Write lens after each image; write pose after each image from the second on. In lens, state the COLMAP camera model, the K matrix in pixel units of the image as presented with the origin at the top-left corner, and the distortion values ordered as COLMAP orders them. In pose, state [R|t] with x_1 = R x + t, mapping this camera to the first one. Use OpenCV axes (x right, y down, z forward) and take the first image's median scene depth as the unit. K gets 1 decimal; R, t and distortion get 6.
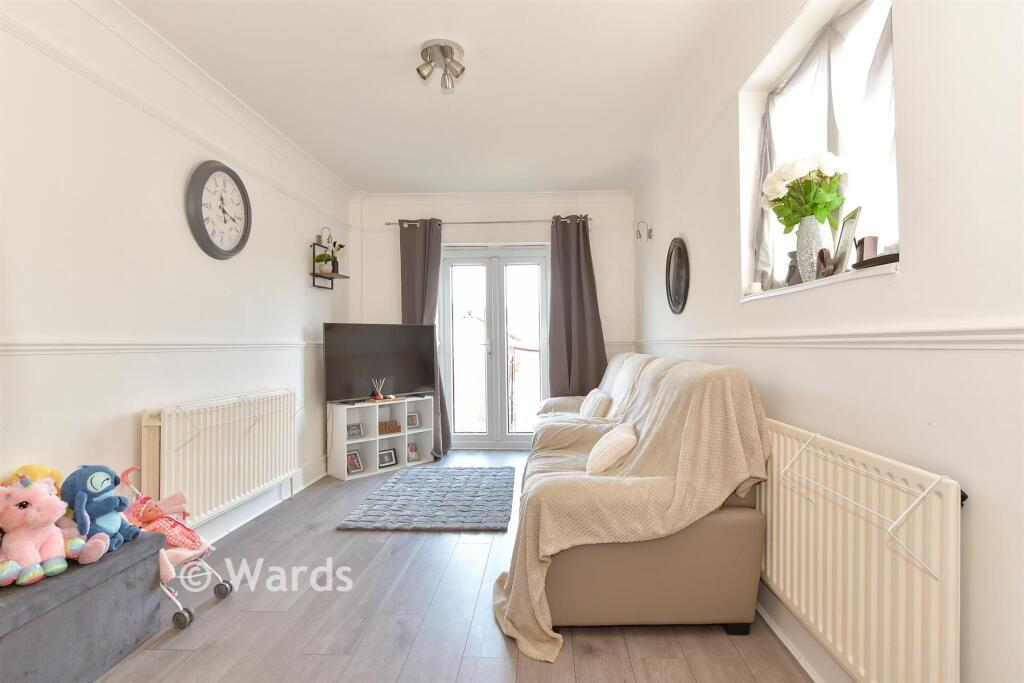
lens RADIAL K [[527.0, 0, 513.1], [0, 527.0, 344.9], [0, 0, 1]] dist [0.000450, 0.000021]
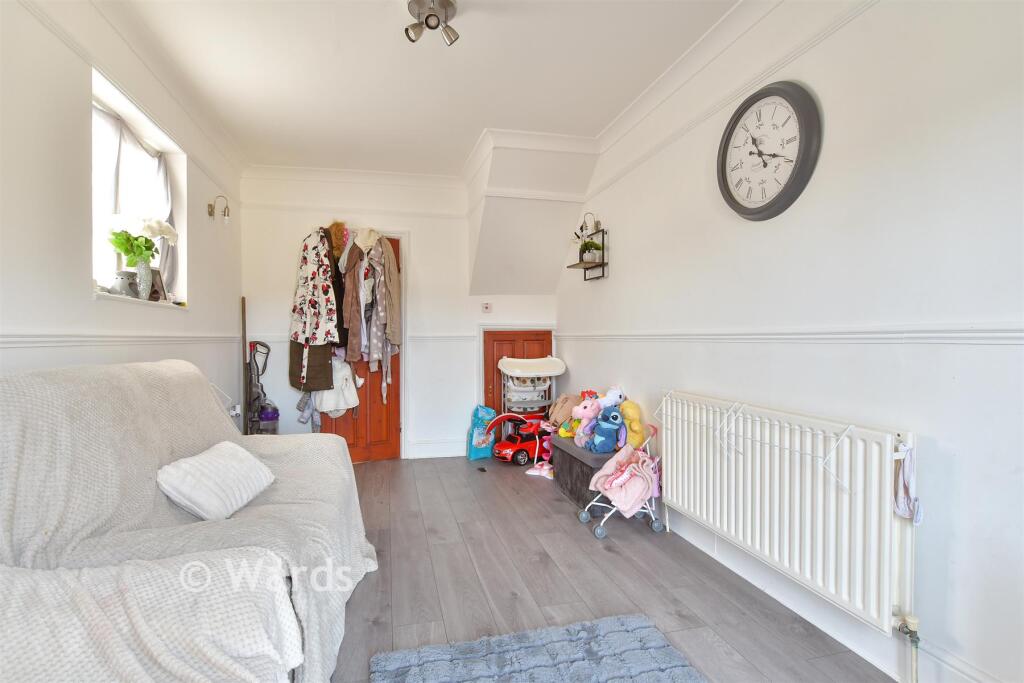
lens RADIAL K [[527.0, 0, 511.3], [0, 527.0, 344.4], [0, 0, 1]] dist [0.000450, 0.000021]
pose [[-0.957807, 0.021981, -0.286572, 0.002205], [0.019300, 0.999740, 0.012178, -0.002577], [0.286765, 0.006134, -0.957981, 1.621023]]
